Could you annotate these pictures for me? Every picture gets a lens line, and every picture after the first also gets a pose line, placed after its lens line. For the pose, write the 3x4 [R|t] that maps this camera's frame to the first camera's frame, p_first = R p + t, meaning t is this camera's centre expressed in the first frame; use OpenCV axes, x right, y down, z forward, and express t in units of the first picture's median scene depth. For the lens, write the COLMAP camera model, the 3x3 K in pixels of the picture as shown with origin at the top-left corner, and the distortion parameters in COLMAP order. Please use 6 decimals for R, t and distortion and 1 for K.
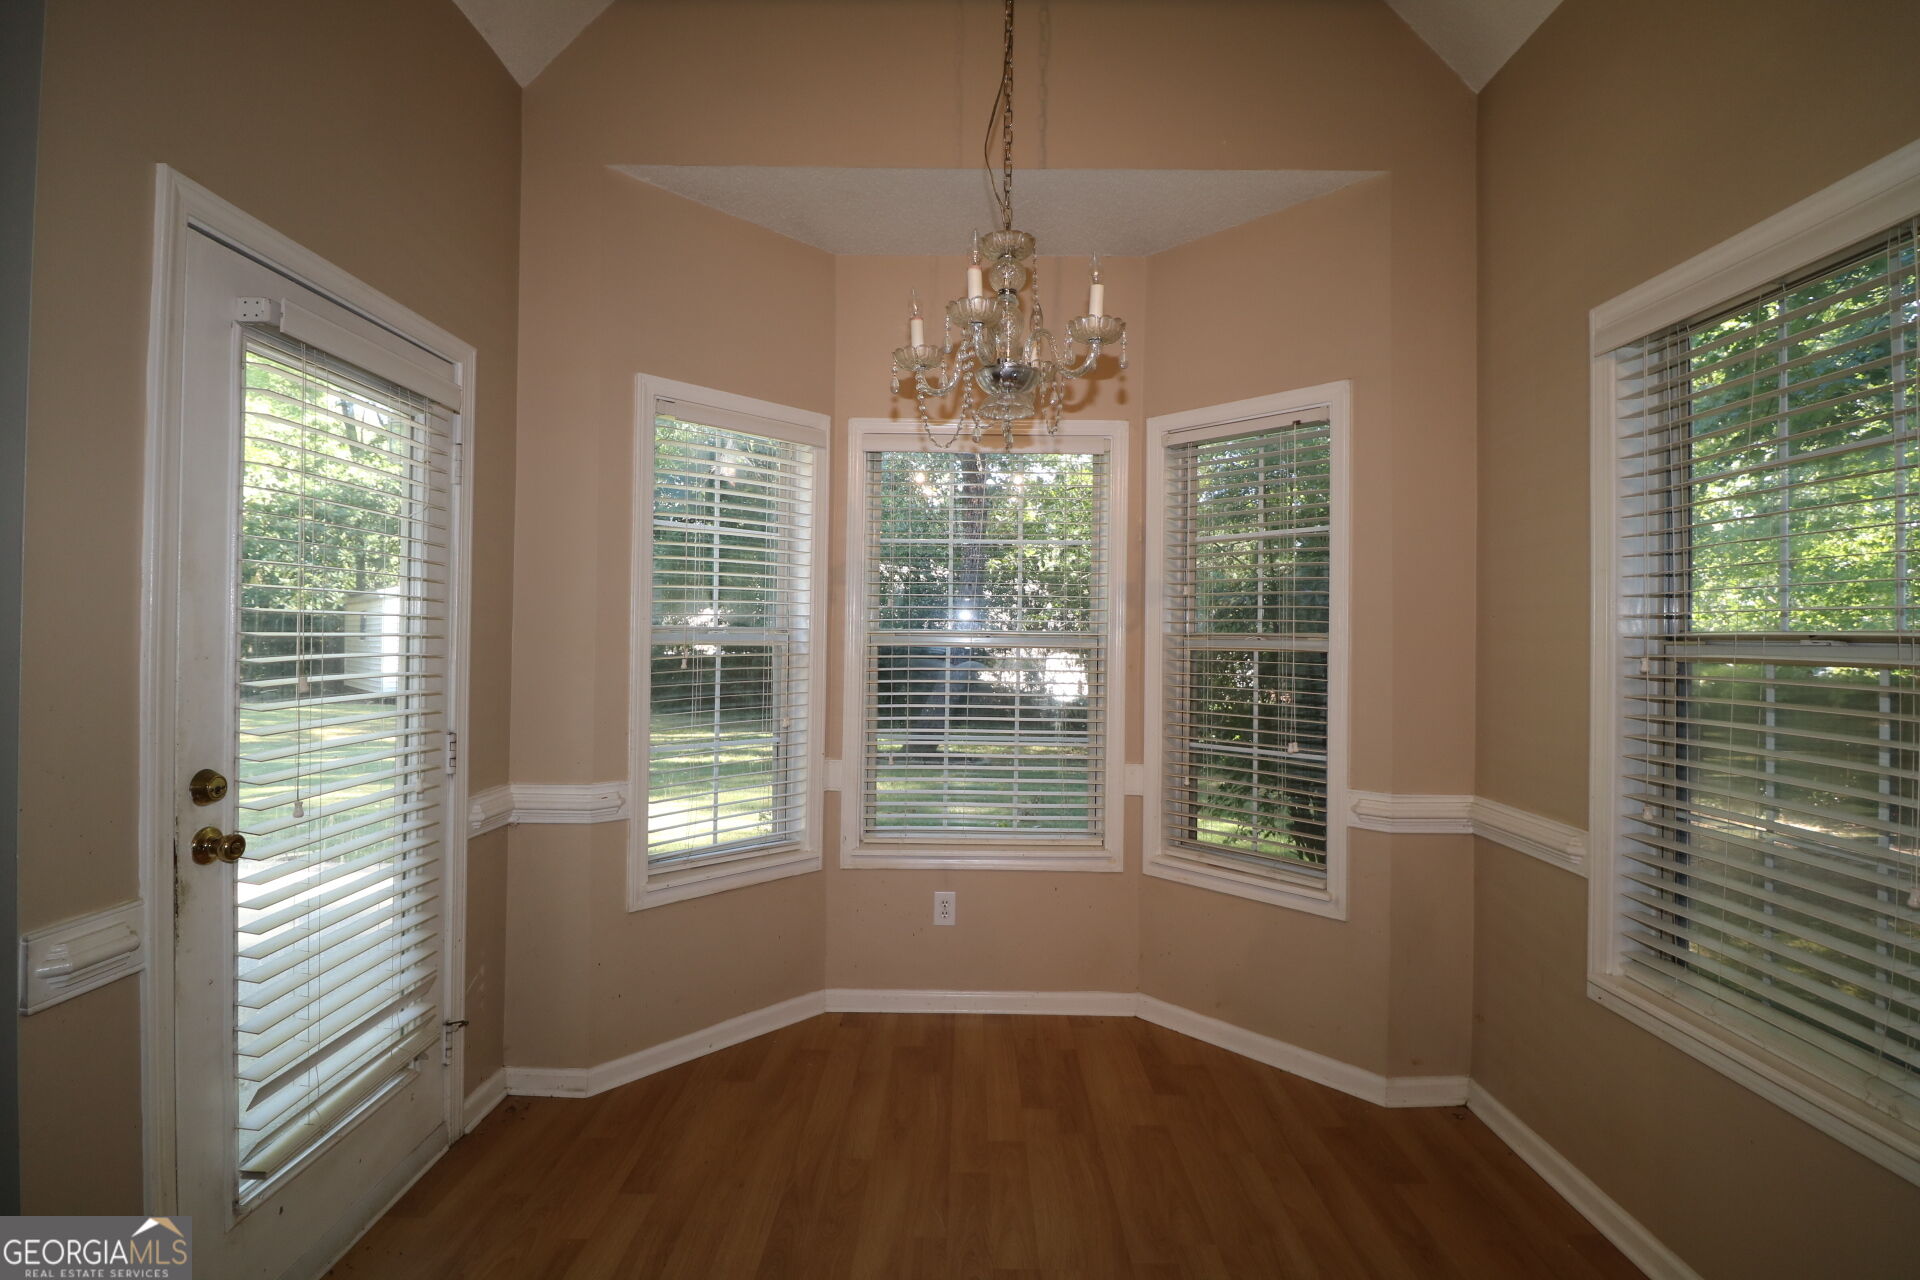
lens RADIAL K [[883.9, 0, 961.3], [0, 883.9, 624.5], [0, 0, 1]] dist [-0.015883, -0.000401]
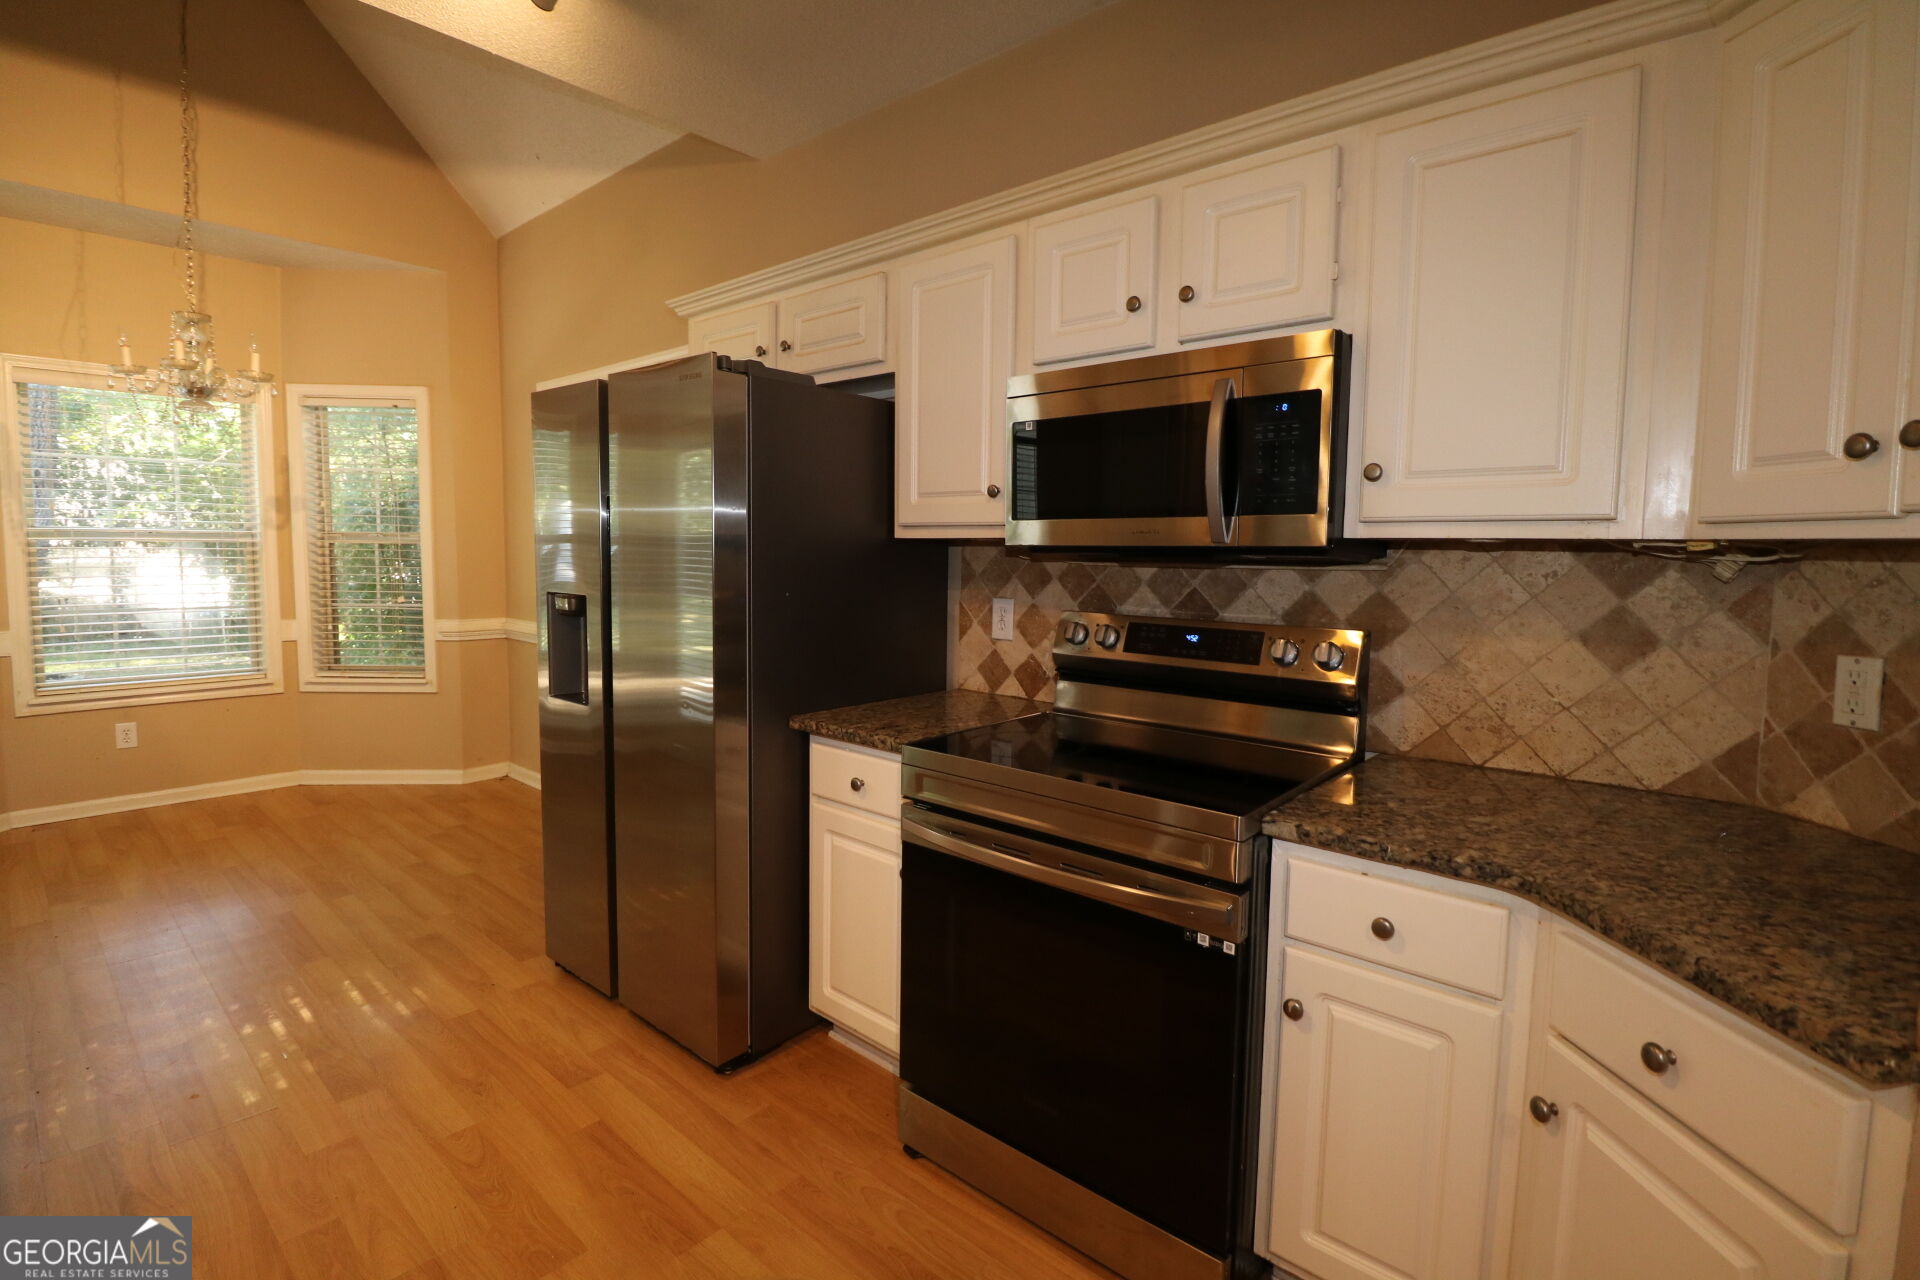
lens RADIAL K [[883.9, 0, 961.3], [0, 883.9, 624.5], [0, 0, 1]] dist [-0.015883, -0.000401]
pose [[0.652069, -0.068428, 0.755065, -0.189177], [-0.019238, 0.994105, 0.106704, -0.014492], [-0.757915, -0.084104, 0.646909, -0.858379]]
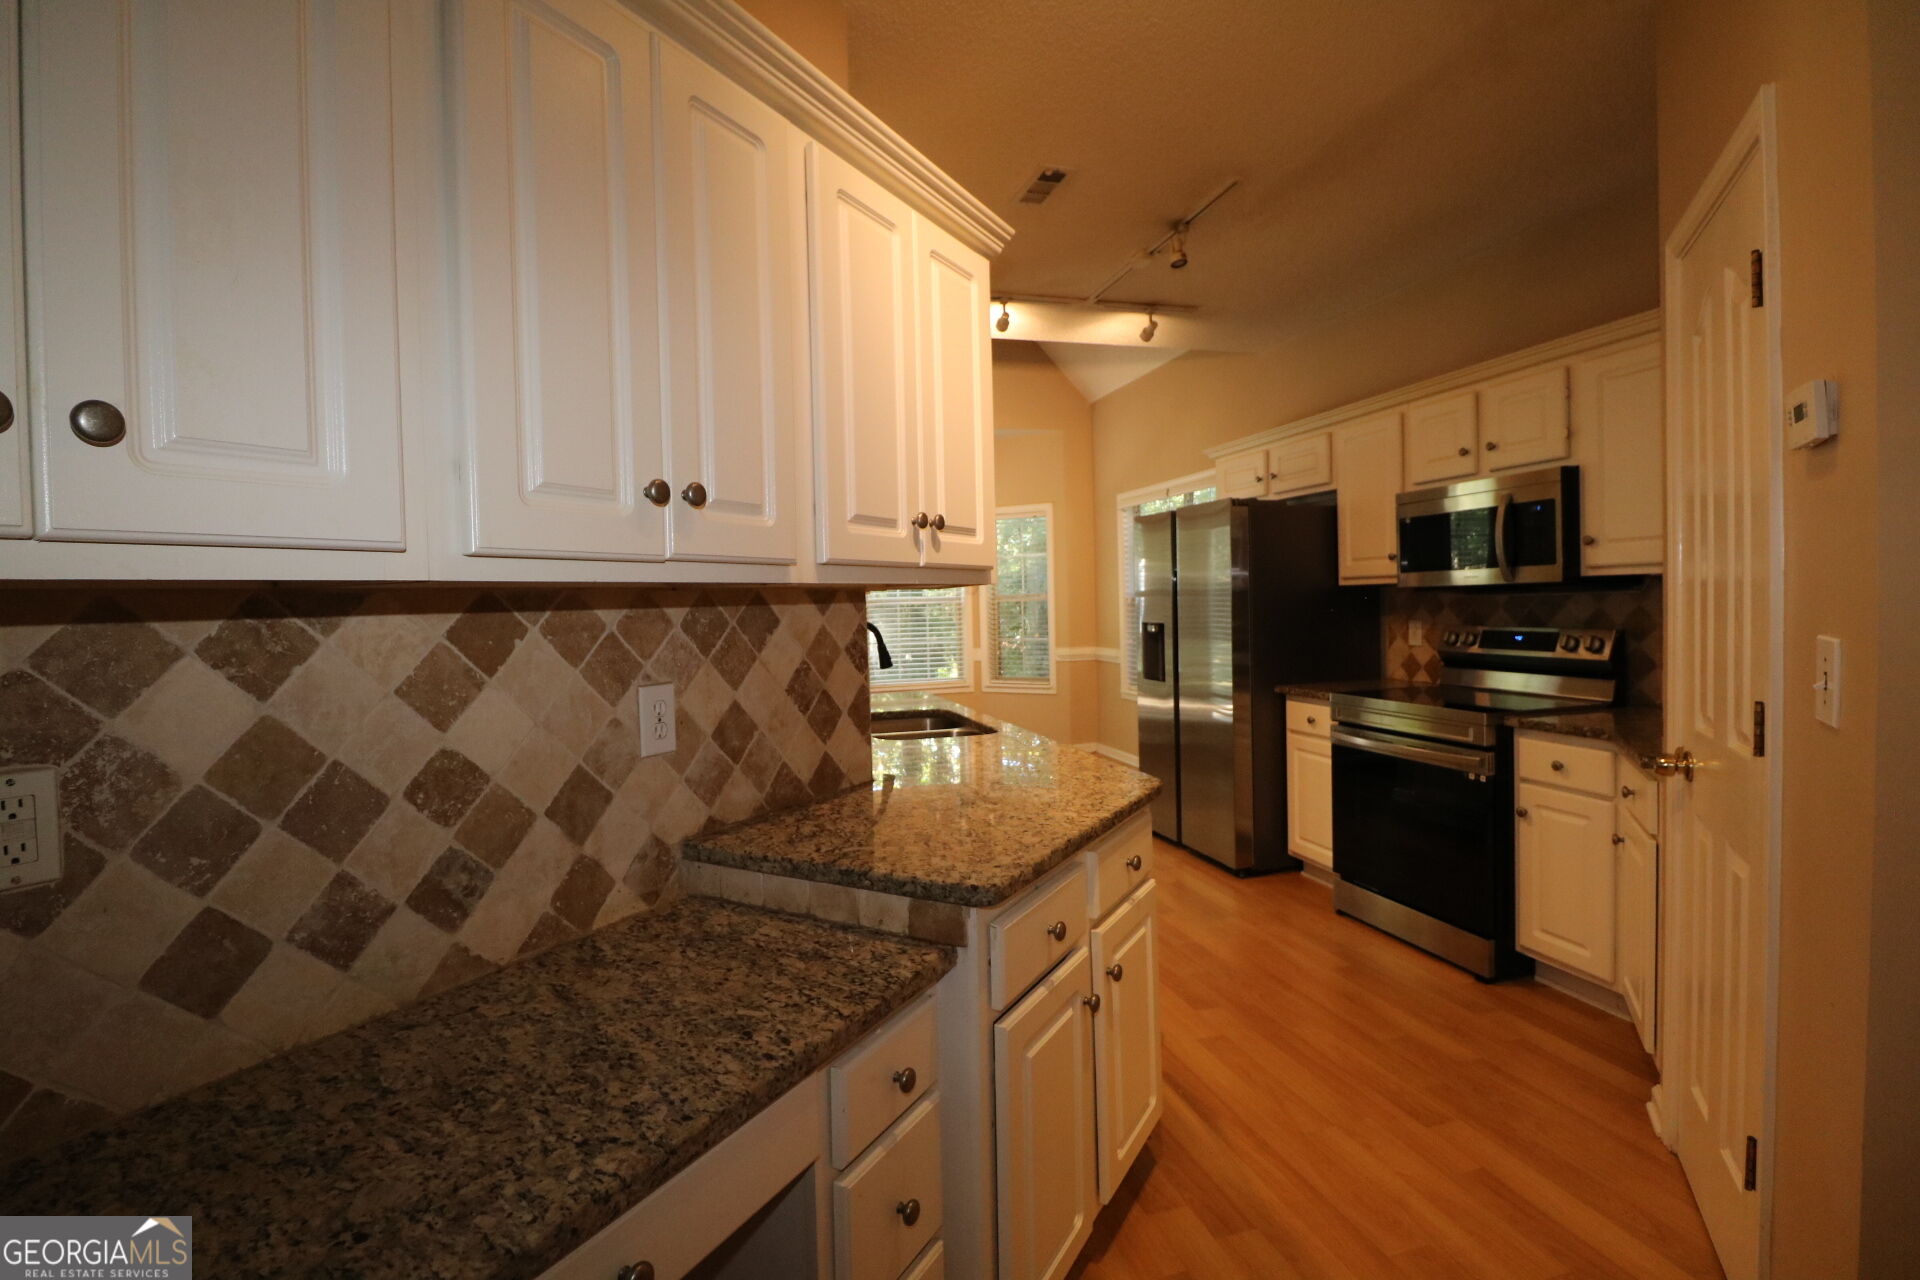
lens RADIAL K [[883.9, 0, 961.3], [0, 883.9, 624.5], [0, 0, 1]] dist [-0.015883, -0.000401]
pose [[0.958069, -0.045512, 0.282900, -0.578717], [0.033724, 0.998353, 0.046404, -0.029383], [-0.284546, -0.034918, 0.958026, -1.449681]]
